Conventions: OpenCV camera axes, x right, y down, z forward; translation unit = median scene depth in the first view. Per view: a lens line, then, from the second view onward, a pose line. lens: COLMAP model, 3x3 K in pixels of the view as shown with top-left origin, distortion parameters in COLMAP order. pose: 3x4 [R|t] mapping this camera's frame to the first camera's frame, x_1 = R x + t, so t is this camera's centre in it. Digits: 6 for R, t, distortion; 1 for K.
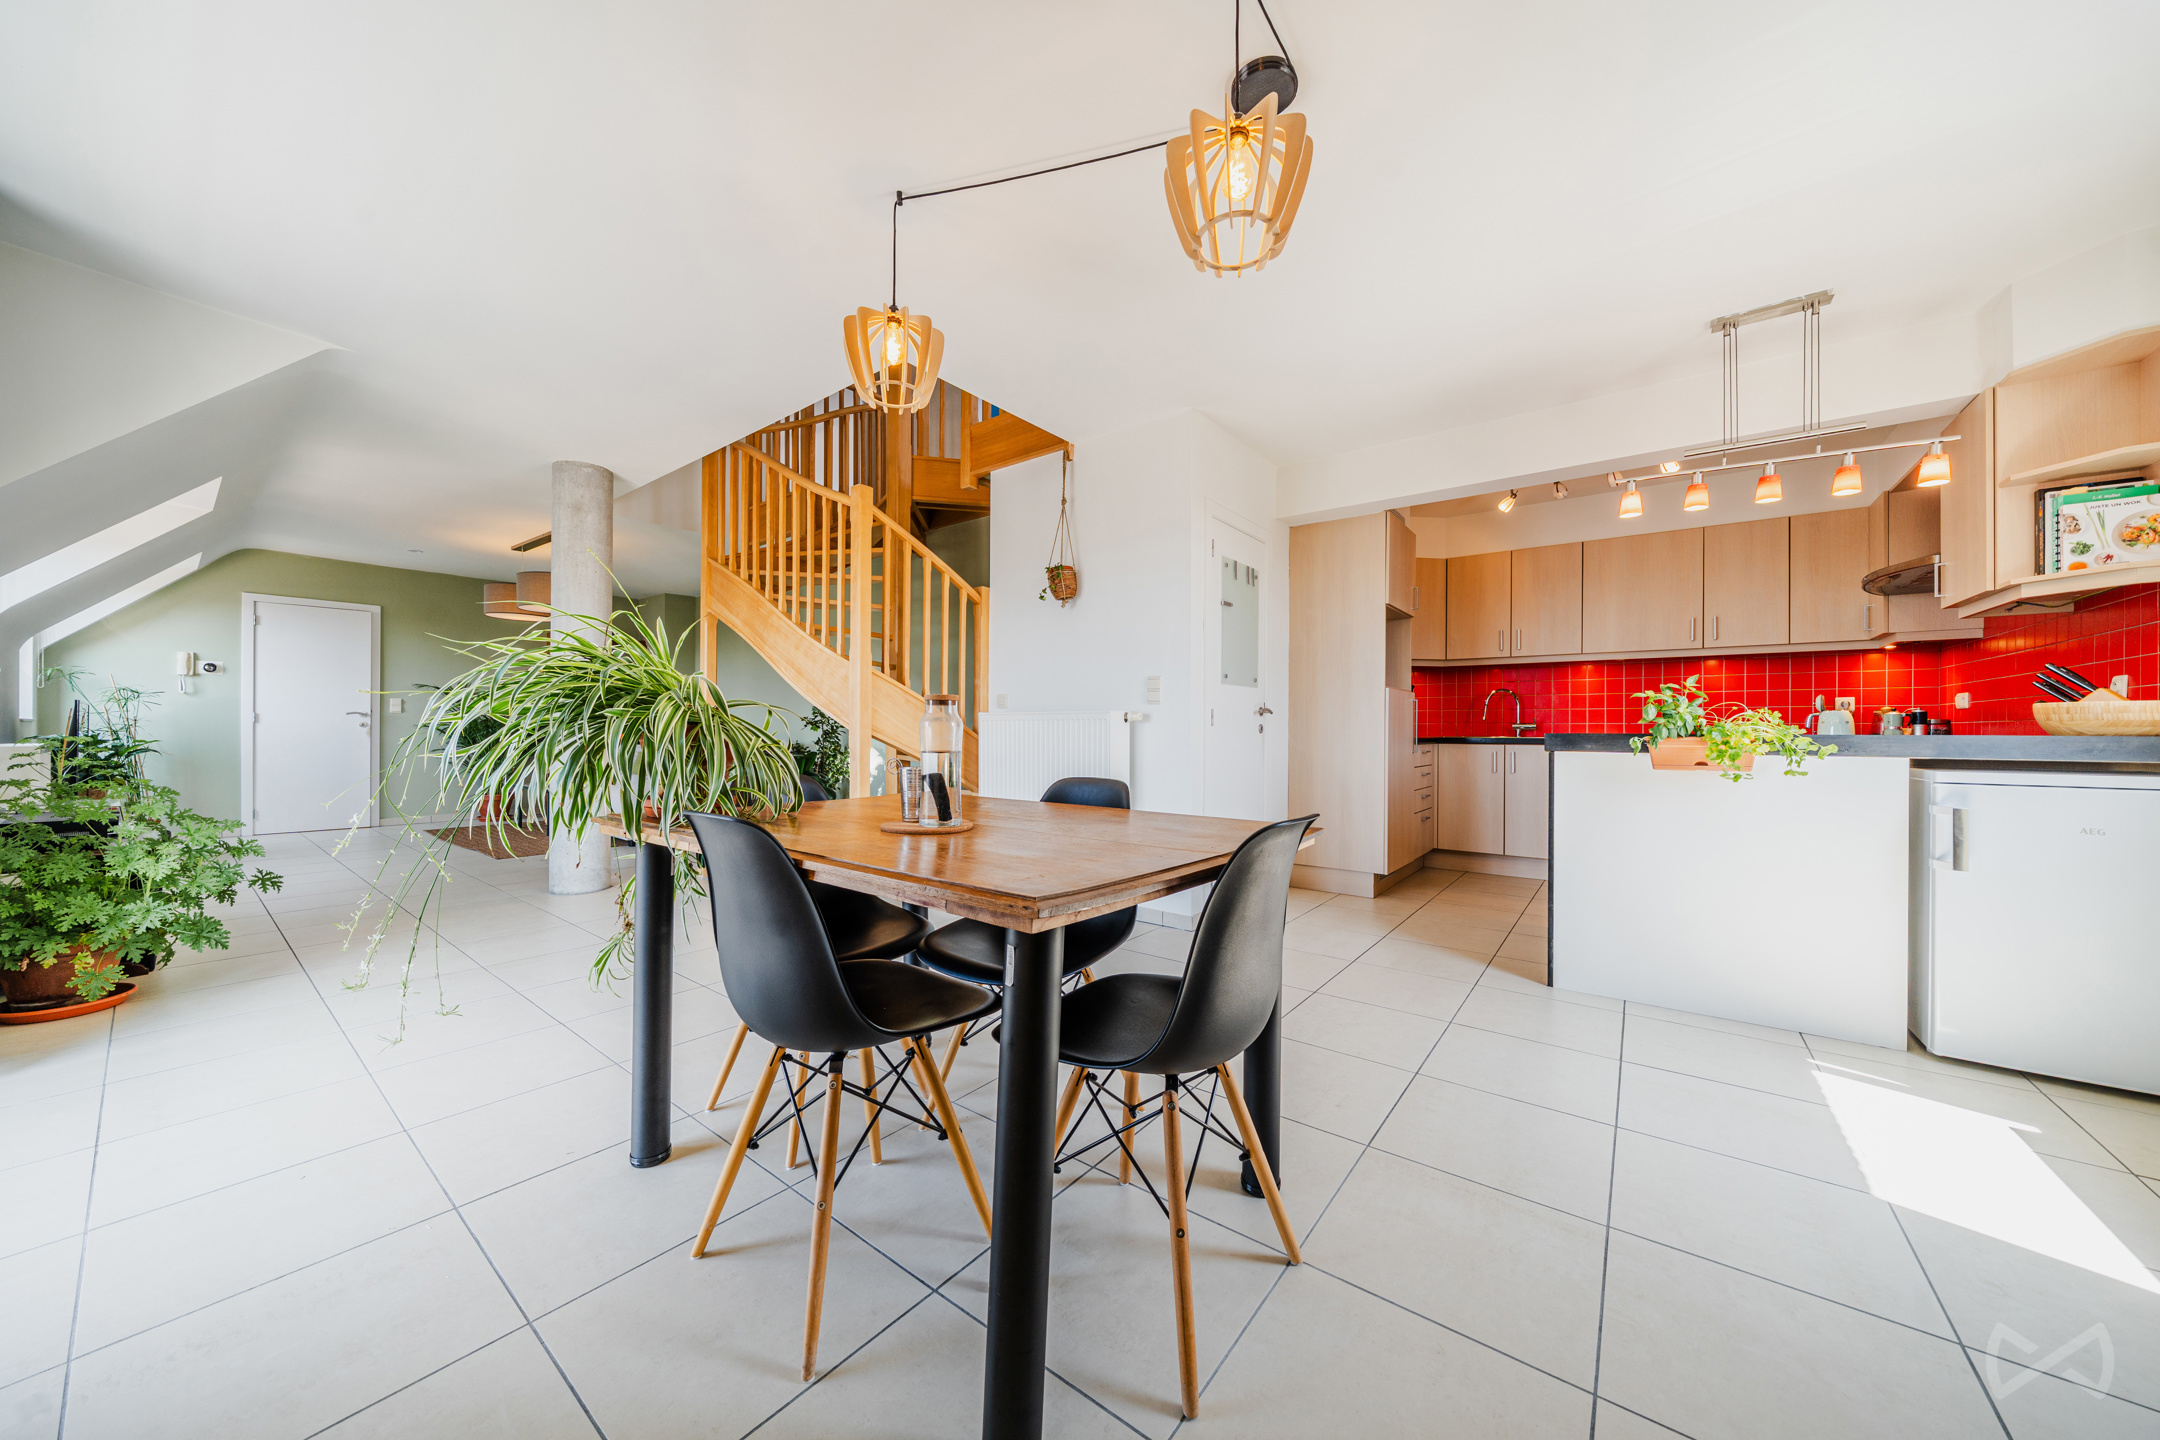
lens RADIAL K [[737.1, 0, 1081.7], [0, 737.1, 724.8], [0, 0, 1]] dist [-0.000451, -0.000014]
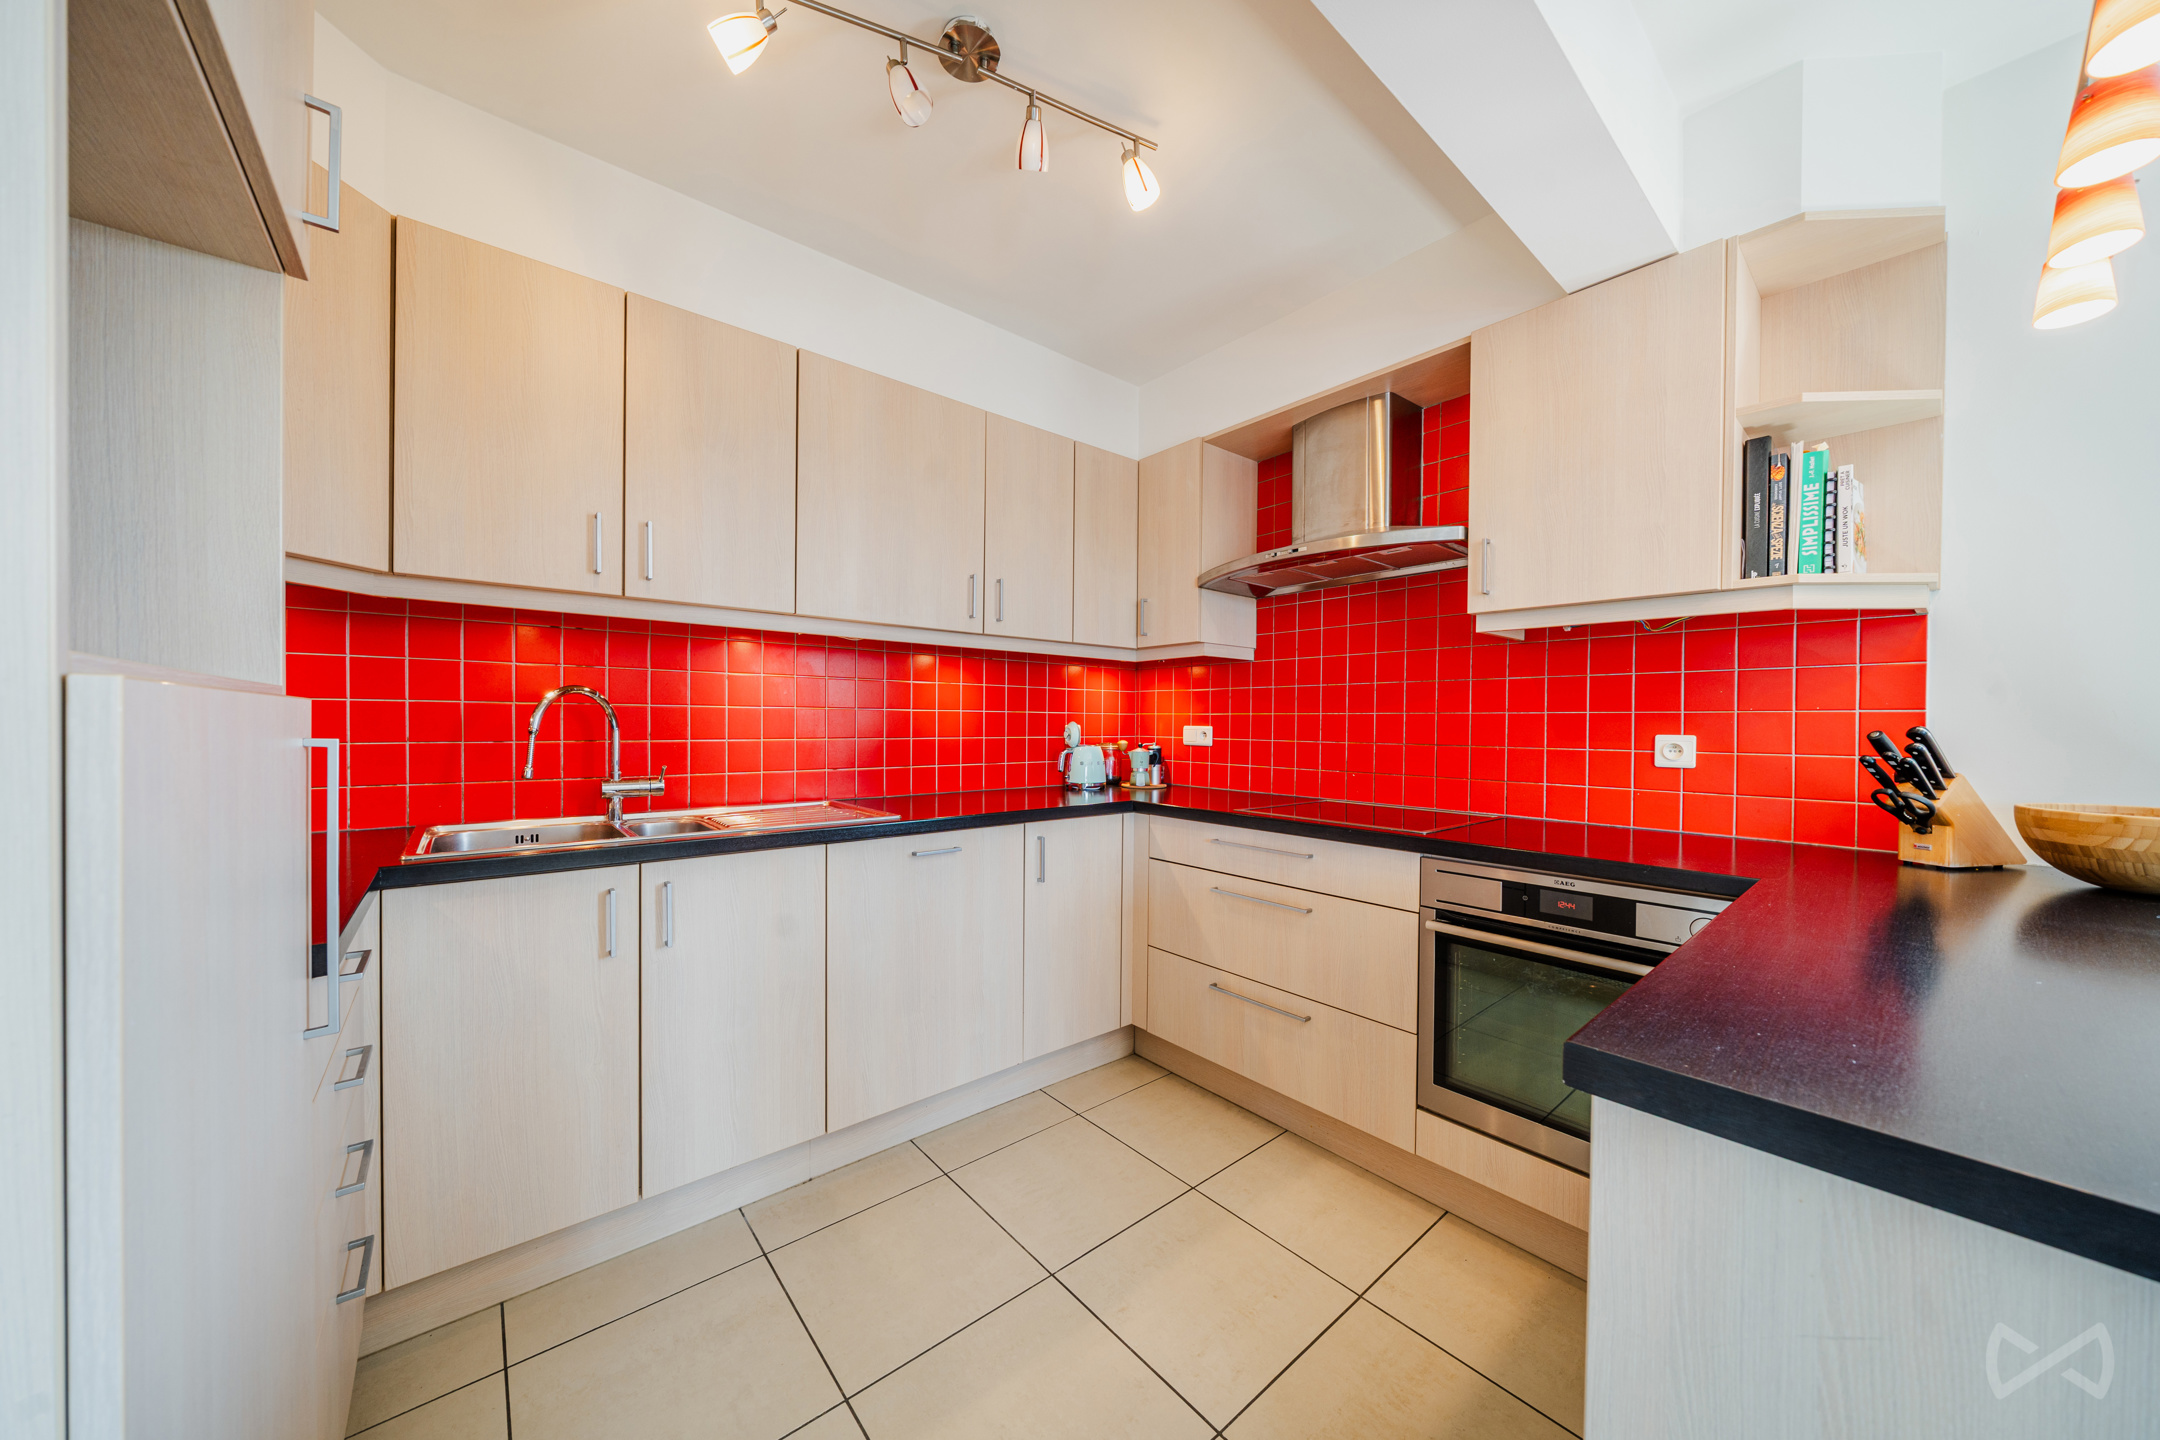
lens RADIAL K [[737.1, 0, 1081.7], [0, 737.1, 724.8], [0, 0, 1]] dist [-0.000451, -0.000014]
pose [[0.216513, -0.013589, 0.976185, 0.350752], [-0.013809, 0.999760, 0.016980, -0.051878], [-0.976182, -0.017156, 0.216274, 0.875236]]
